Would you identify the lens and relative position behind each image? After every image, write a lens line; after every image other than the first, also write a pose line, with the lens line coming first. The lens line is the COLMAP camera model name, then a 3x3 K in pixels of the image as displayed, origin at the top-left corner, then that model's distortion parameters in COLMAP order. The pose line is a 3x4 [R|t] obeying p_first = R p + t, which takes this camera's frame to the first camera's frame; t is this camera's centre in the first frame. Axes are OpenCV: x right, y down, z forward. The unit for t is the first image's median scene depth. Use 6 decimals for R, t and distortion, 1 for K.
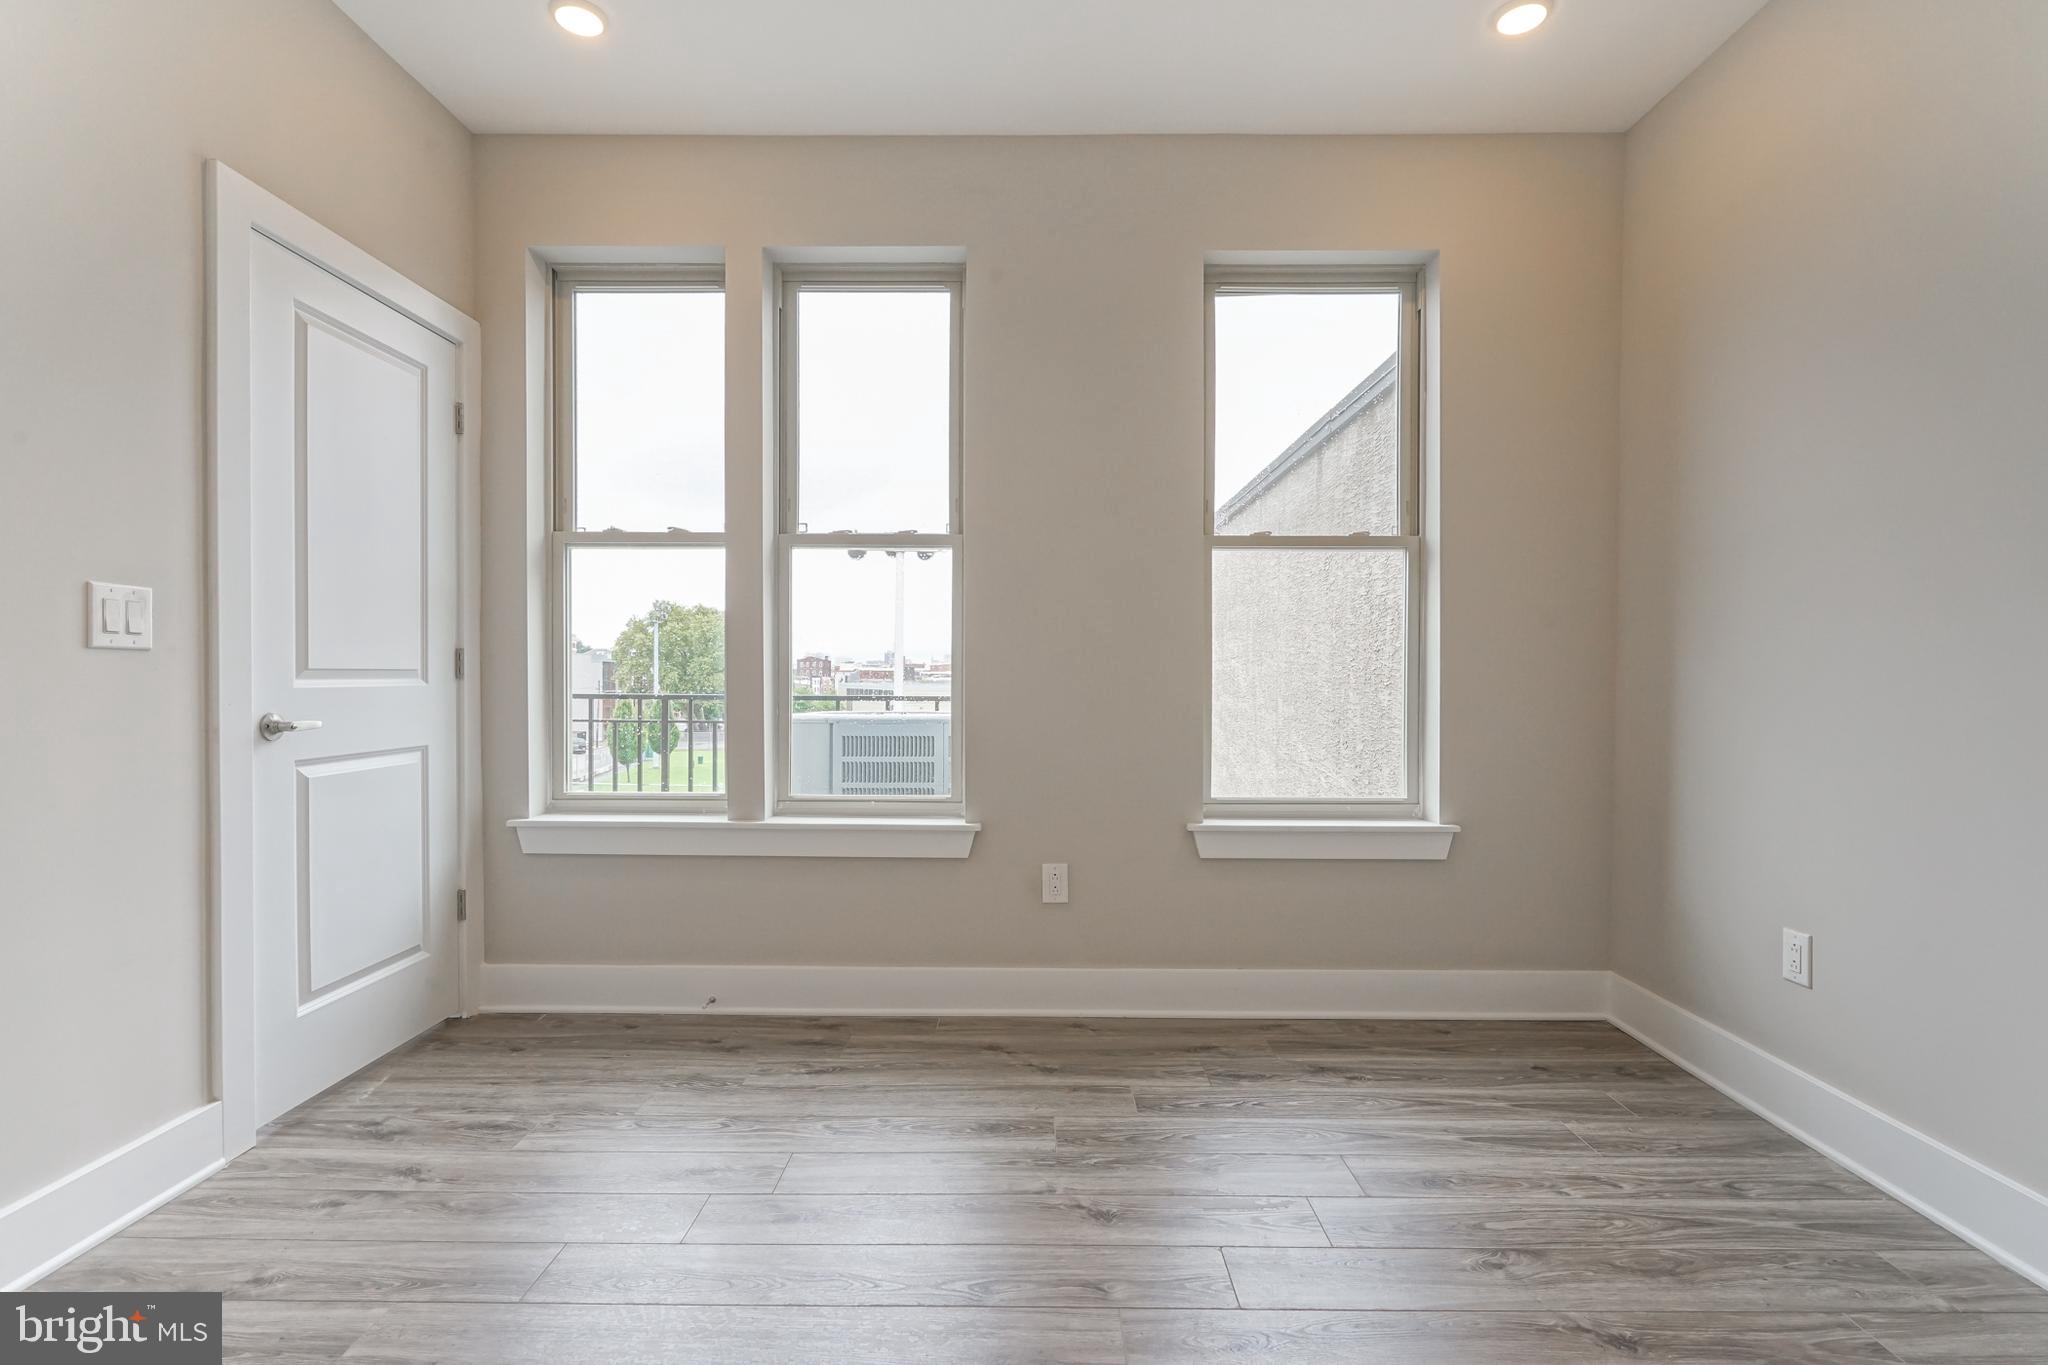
lens RADIAL K [[941.9, 0, 1003.8], [0, 941.9, 682.1], [0, 0, 1]] dist [-0.009256, 0.003262]
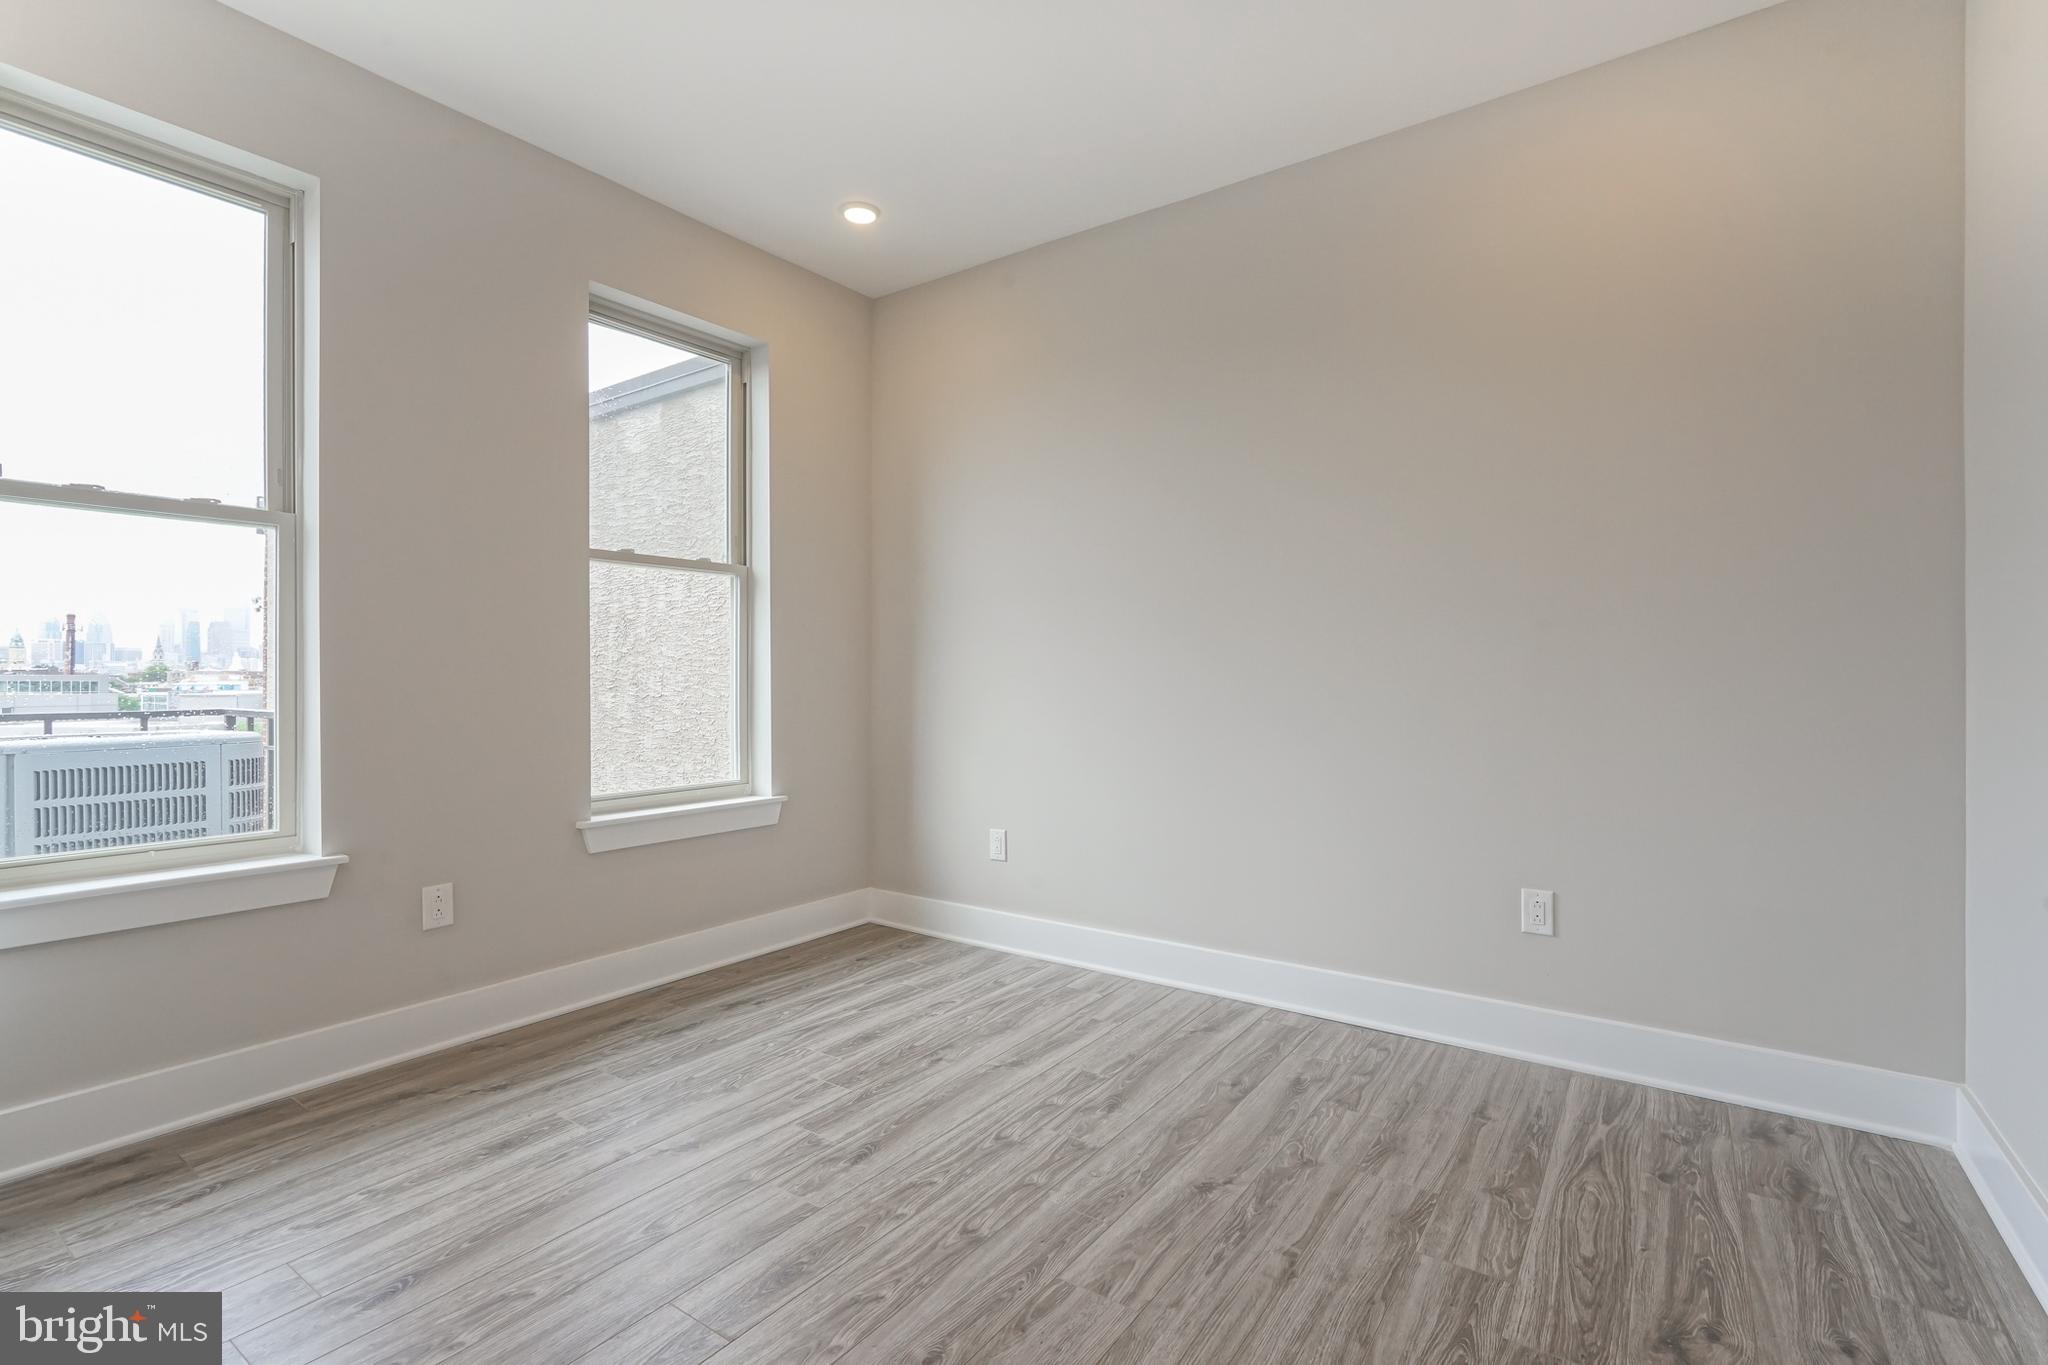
lens RADIAL K [[941.9, 0, 1034.9], [0, 941.9, 677.0], [0, 0, 1]] dist [-0.009256, 0.003262]
pose [[0.562785, -0.004672, 0.826590, -0.428533], [0.012881, 0.999912, -0.003119, -0.001444], [-0.826503, 0.012403, 0.562796, -0.008235]]
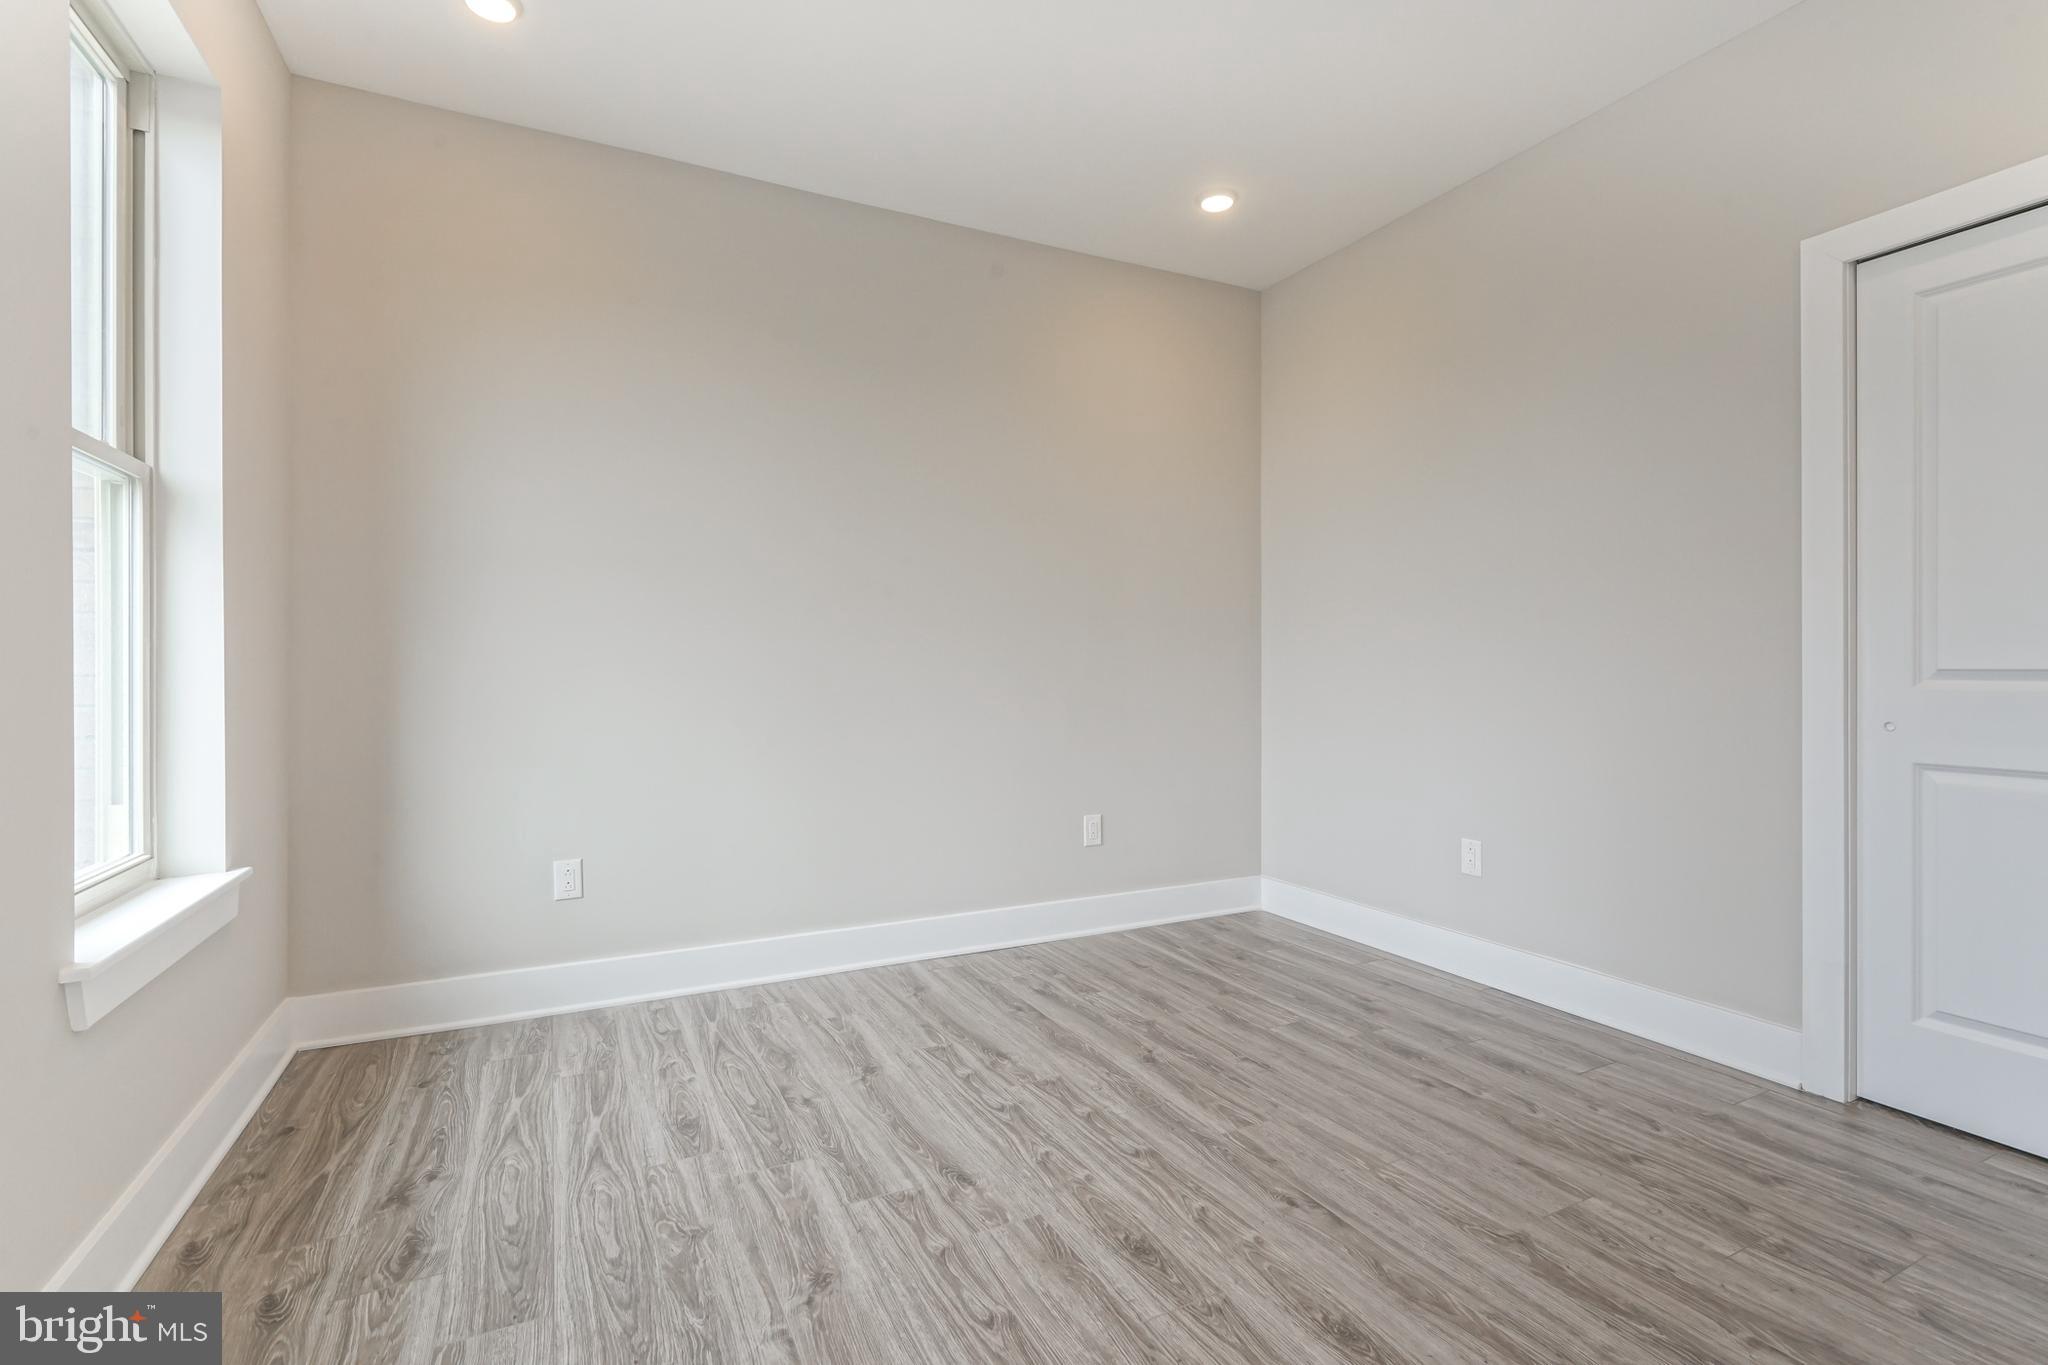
lens RADIAL K [[941.9, 0, 1016.3], [0, 941.9, 702.3], [0, 0, 1]] dist [-0.009256, 0.003262]
pose [[-0.461695, -0.035262, 0.886338, -0.532934], [0.010264, 0.998930, 0.045088, -0.015933], [-0.886980, 0.029915, -0.460839, 0.869264]]
